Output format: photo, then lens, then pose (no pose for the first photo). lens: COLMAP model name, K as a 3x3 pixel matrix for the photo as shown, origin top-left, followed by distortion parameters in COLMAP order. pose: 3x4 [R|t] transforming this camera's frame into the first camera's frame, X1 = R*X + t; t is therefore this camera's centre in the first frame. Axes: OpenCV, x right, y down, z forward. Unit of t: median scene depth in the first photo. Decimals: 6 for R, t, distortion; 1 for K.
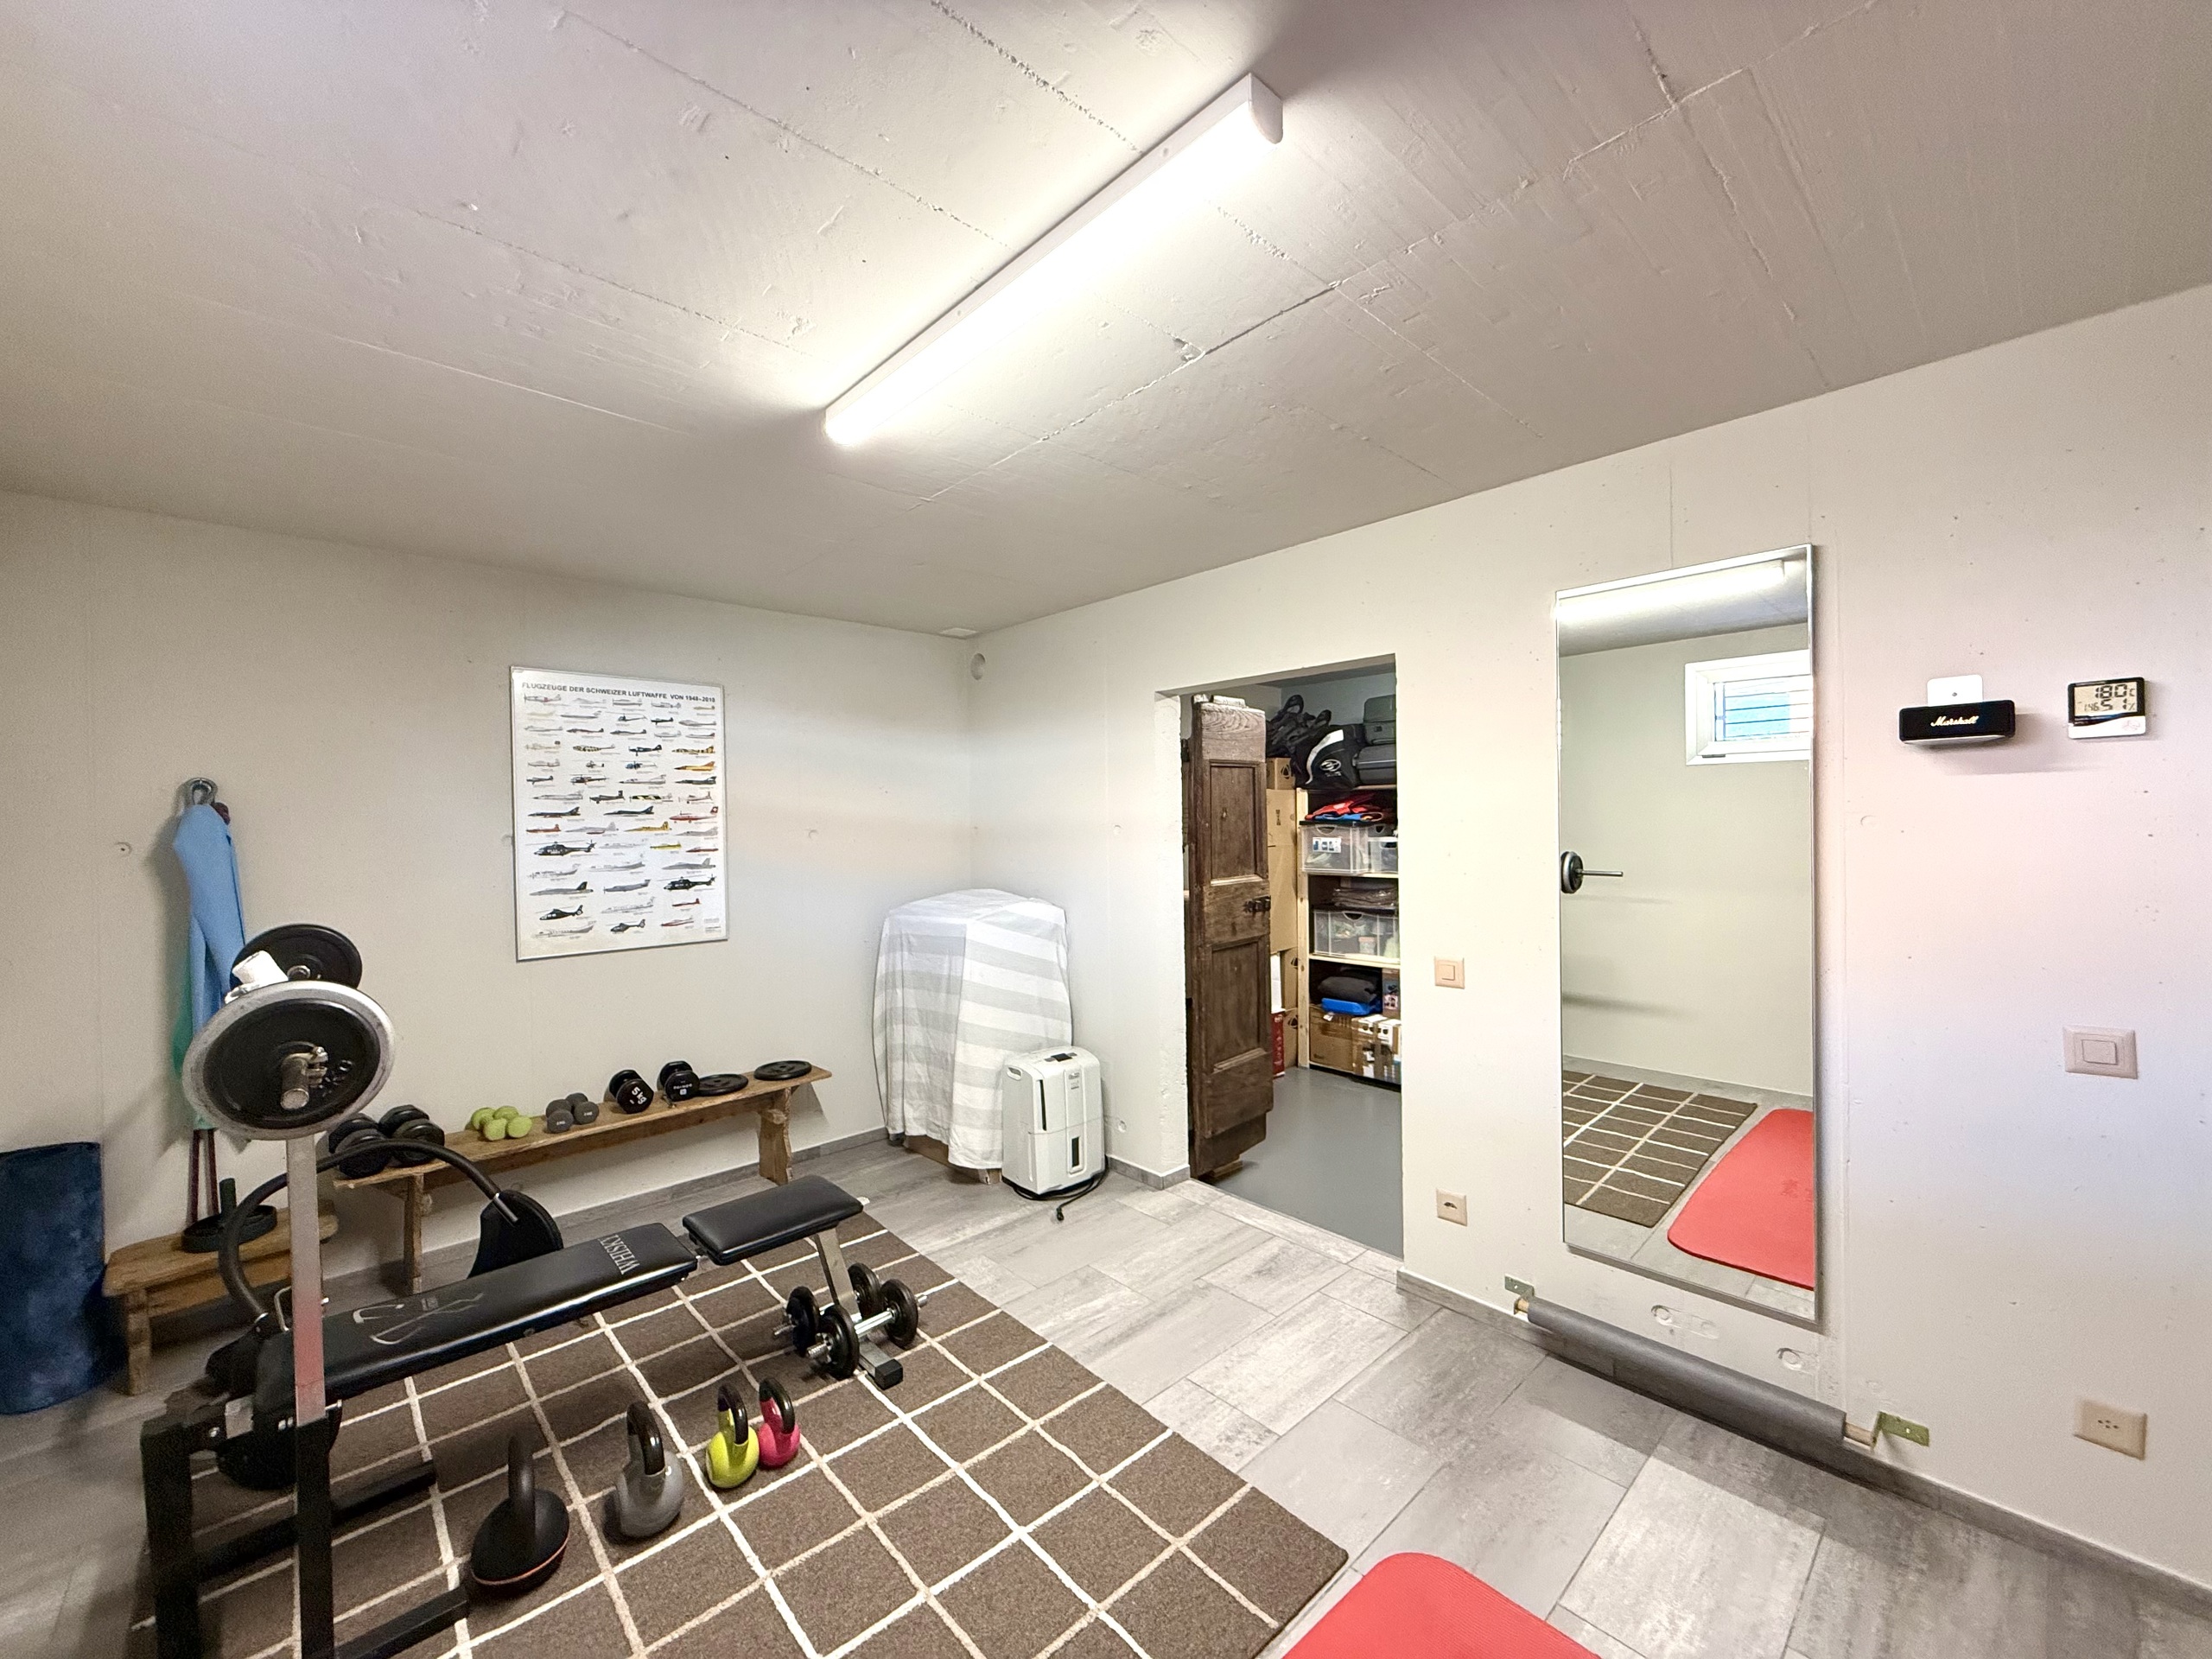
lens RADIAL K [[876.1, 0, 1105.1], [0, 876.1, 826.8], [0, 0, 1]] dist [-0.001155, 0.000076]
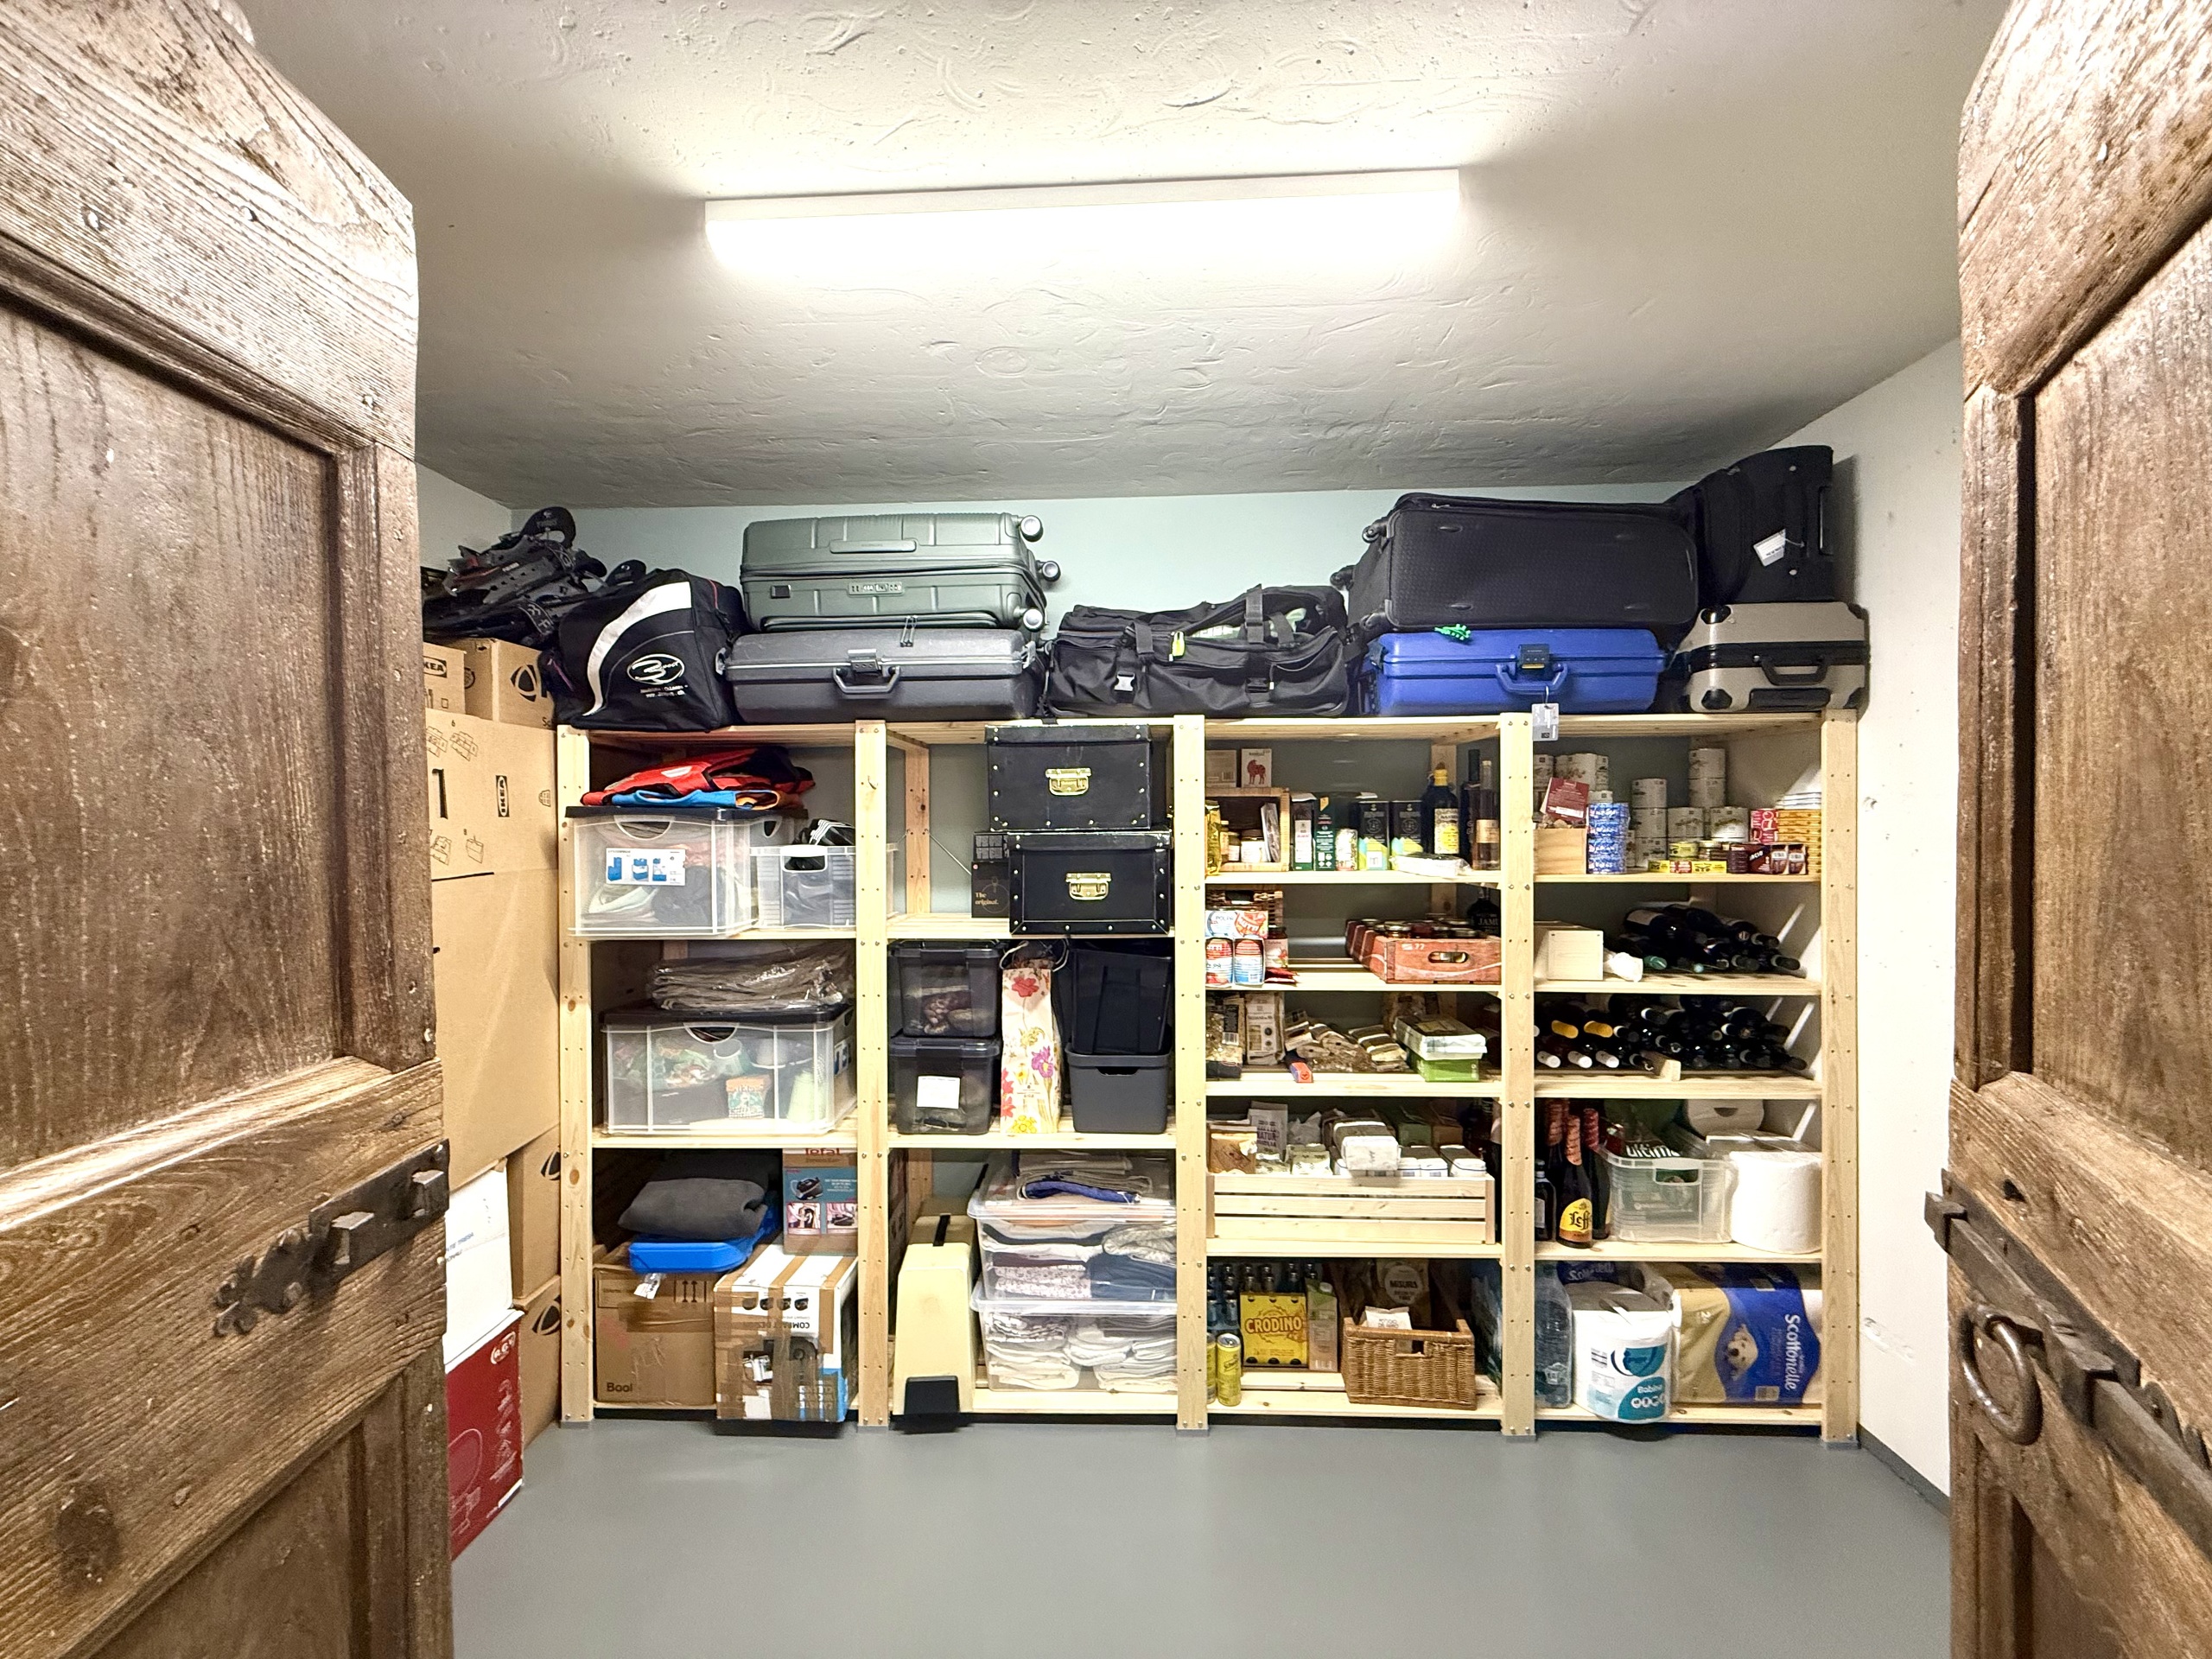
lens RADIAL K [[876.1, 0, 1103.1], [0, 876.1, 827.5], [0, 0, 1]] dist [-0.001155, 0.000076]
pose [[0.702178, 0.004434, 0.711987, 0.113497], [0.004416, 0.999934, -0.010583, 0.008143], [-0.711987, 0.010576, 0.702113, 0.564039]]
